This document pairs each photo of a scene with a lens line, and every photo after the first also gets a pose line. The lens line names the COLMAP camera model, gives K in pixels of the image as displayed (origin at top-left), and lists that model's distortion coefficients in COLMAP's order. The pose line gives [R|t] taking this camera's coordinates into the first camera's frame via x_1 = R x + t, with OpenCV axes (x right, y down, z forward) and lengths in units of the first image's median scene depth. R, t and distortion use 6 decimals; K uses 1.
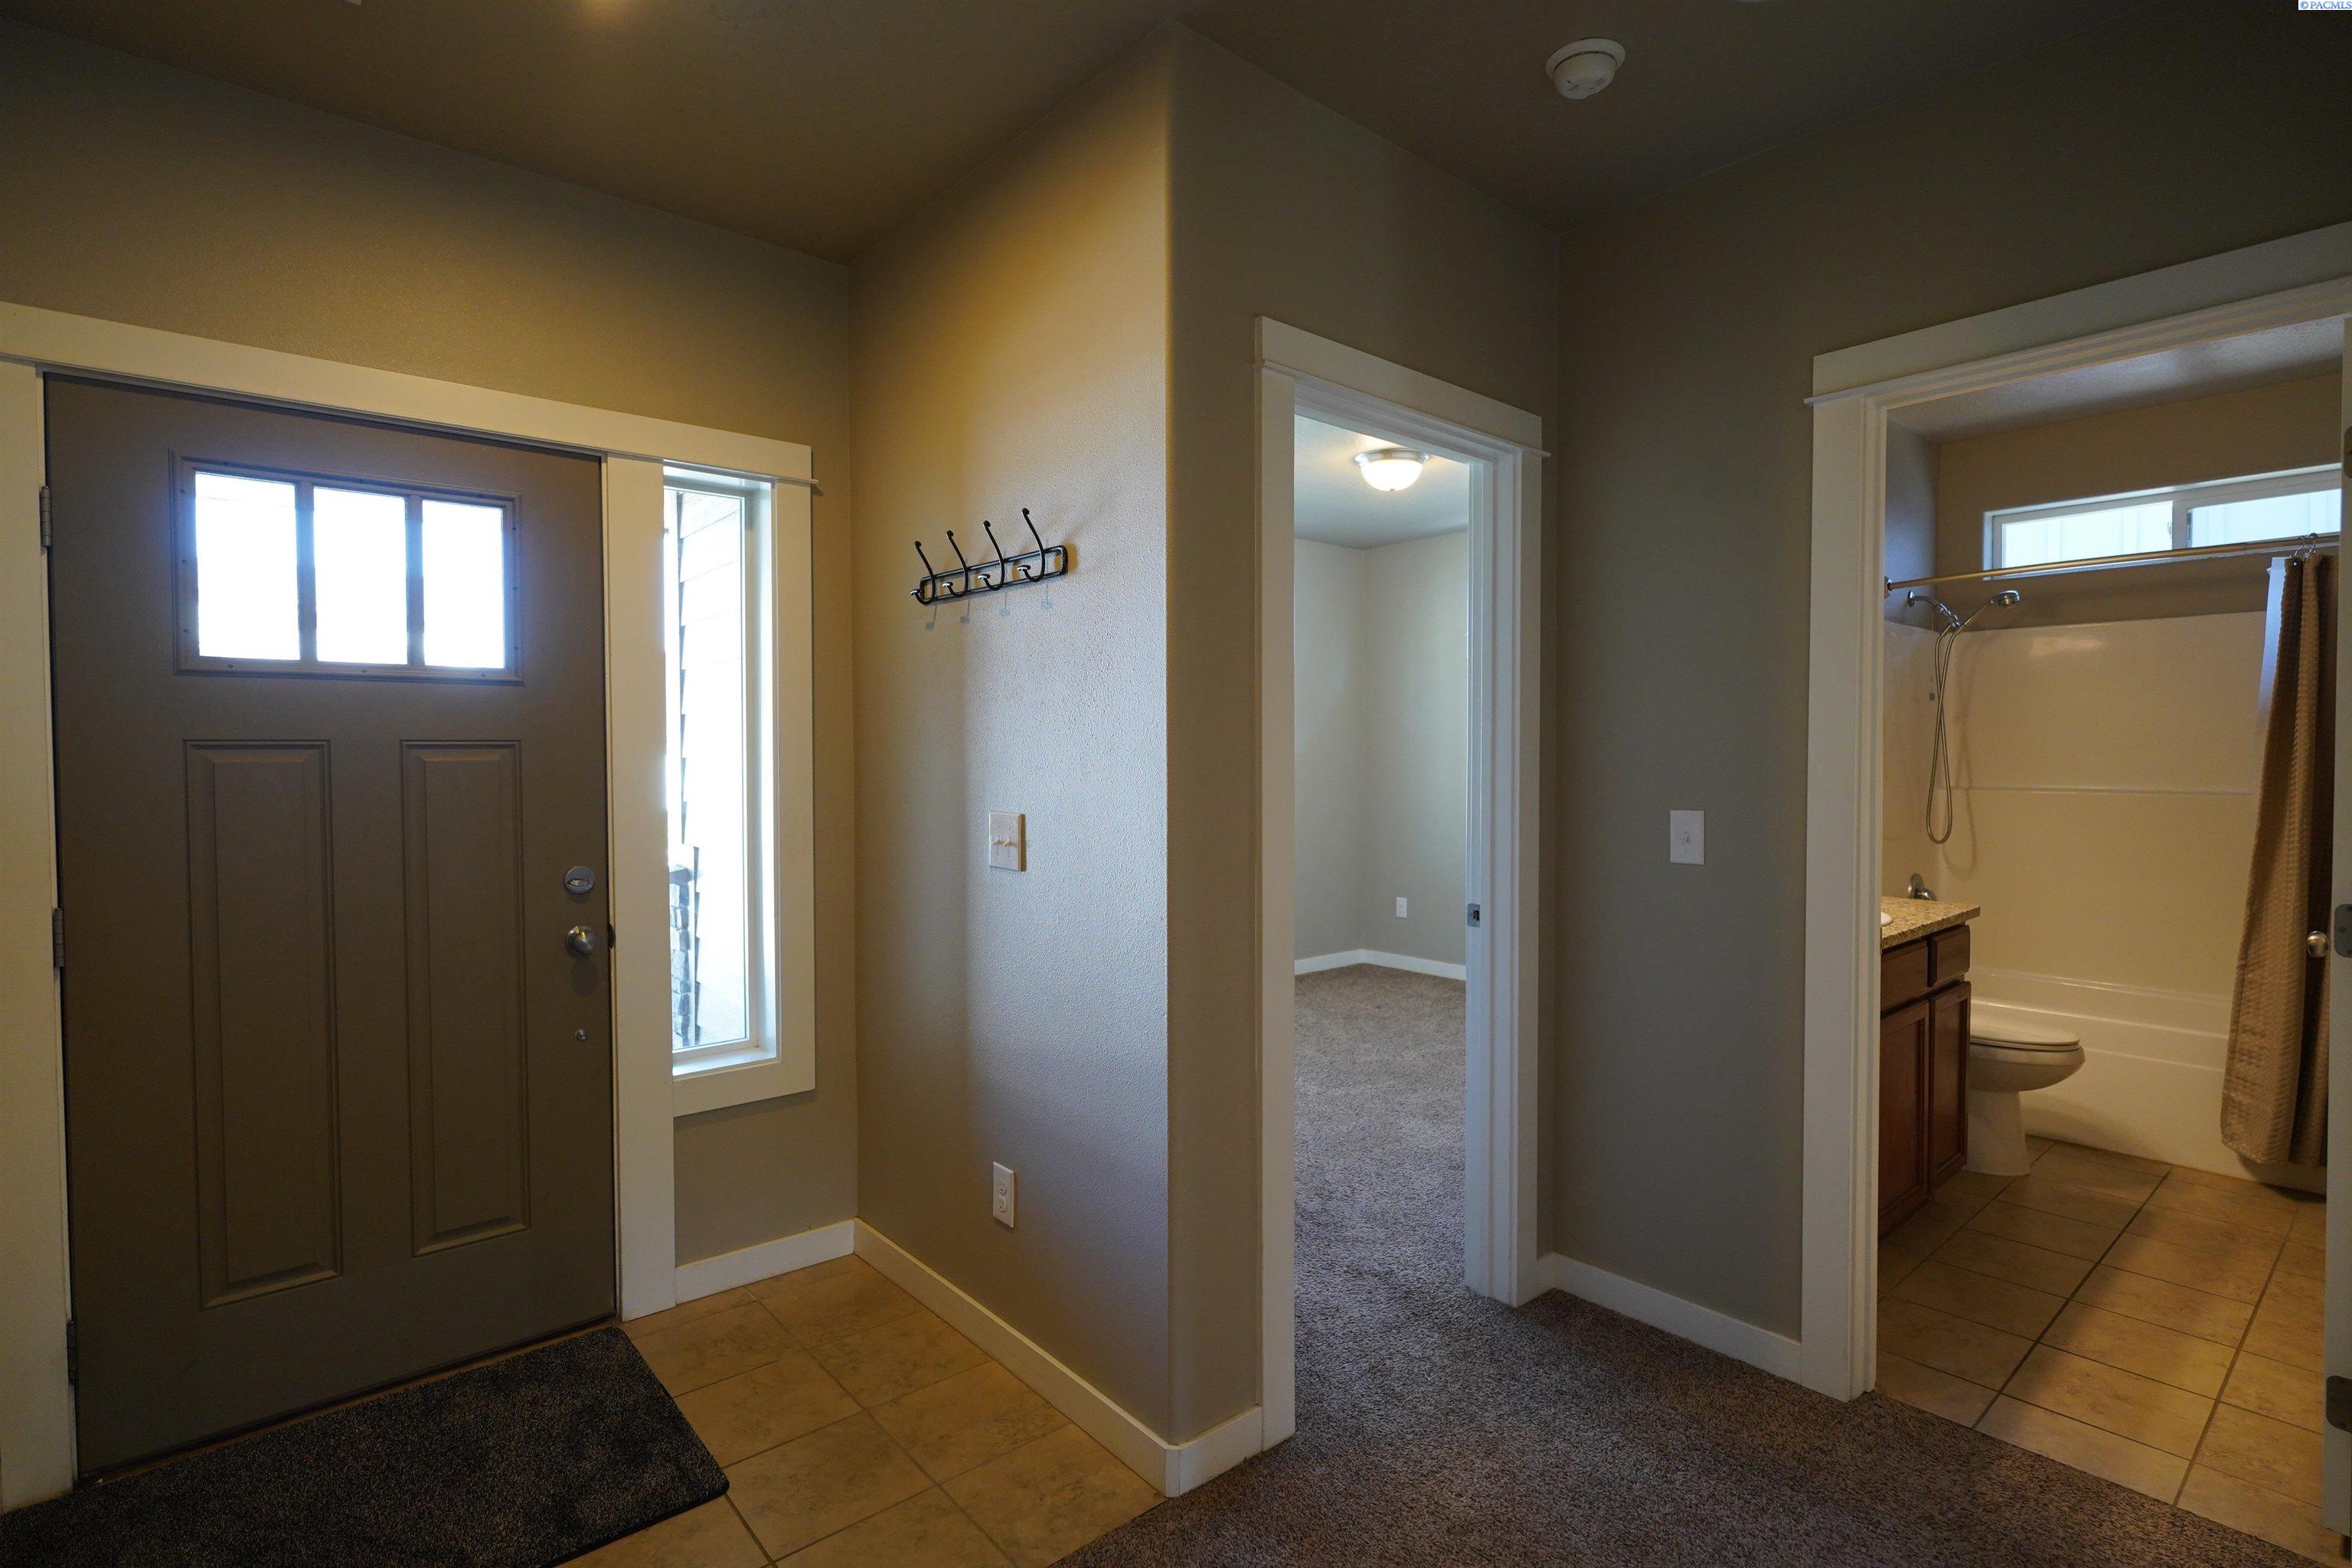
lens RADIAL K [[1108.3, 0, 1176.0], [0, 1108.3, 784.0], [0, 0, 1]] dist [0.001925, 0.000148]
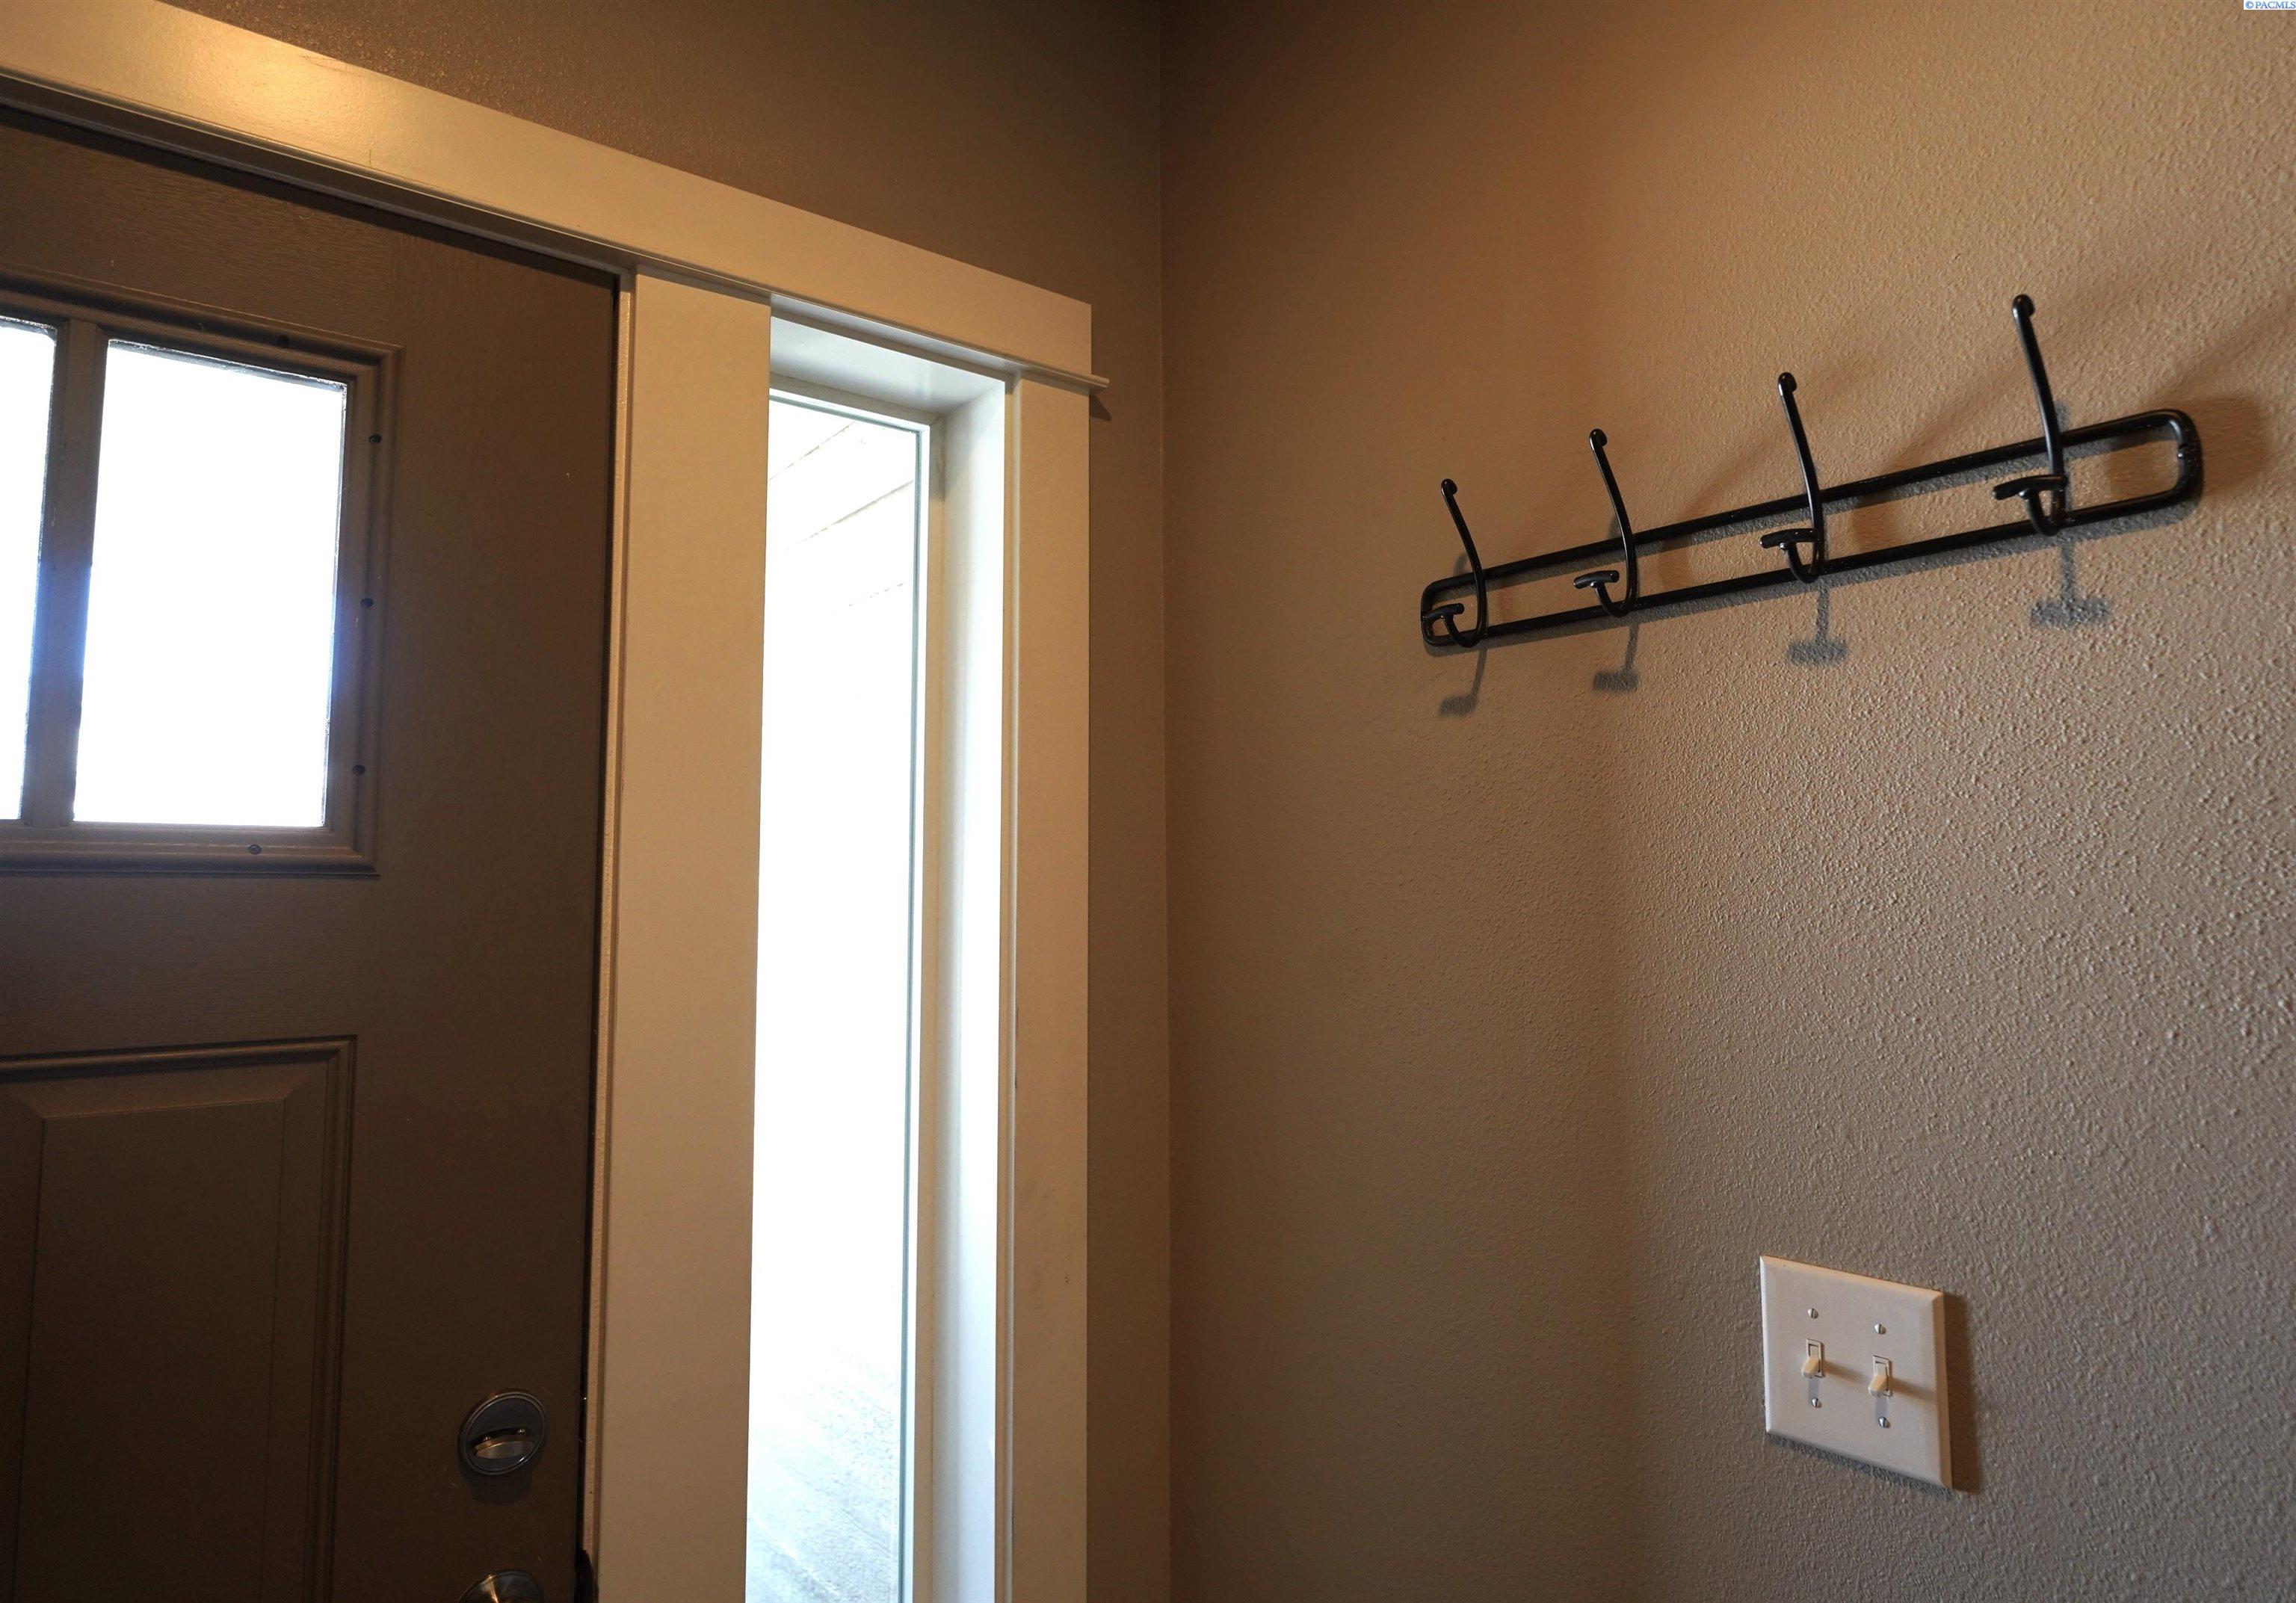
lens RADIAL K [[1325.0, 0, 1223.5], [0, 1325.0, 792.8], [0, 0, 1]] dist [-0.018103, 0.000749]
pose [[0.999927, -0.006676, -0.010075, -0.308101], [0.005477, 0.993387, -0.114680, -0.064374], [0.010774, 0.114617, 0.993351, 0.574095]]
